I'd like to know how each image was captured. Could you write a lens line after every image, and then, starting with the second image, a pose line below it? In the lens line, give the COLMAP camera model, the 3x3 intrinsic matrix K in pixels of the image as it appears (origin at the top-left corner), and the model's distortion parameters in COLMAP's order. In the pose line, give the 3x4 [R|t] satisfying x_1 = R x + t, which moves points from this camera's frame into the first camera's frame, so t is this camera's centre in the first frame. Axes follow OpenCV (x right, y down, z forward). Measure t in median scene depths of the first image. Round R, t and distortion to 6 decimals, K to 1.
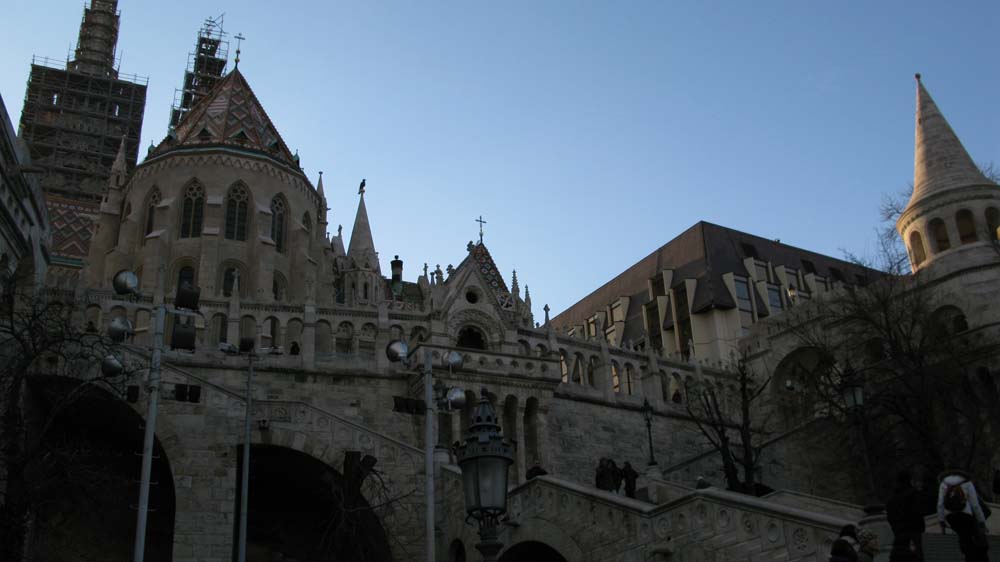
lens RADIAL K [[1111.0, 0, 500.1], [0, 1111.0, 278.3], [0, 0, 1]] dist [-0.012452, 0.000000]
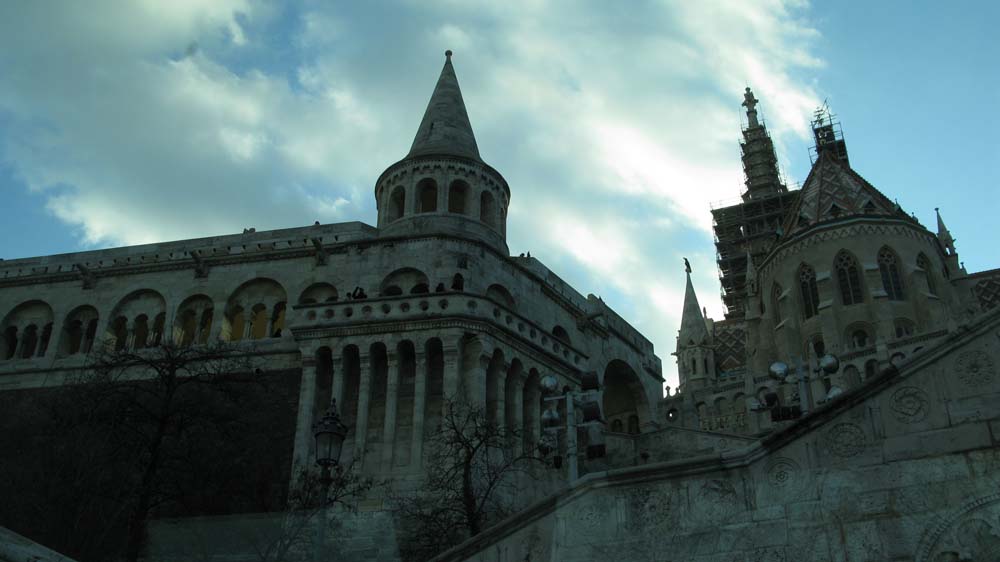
lens RADIAL K [[1111.0, 0, 499.7], [0, 1111.0, 283.1], [0, 0, 1]] dist [-0.012452, 0.000000]
pose [[0.716636, -0.349962, -0.603290, 0.154372], [0.301034, 0.935482, -0.185071, 0.038561], [0.629136, -0.048982, 0.775751, -0.028053]]
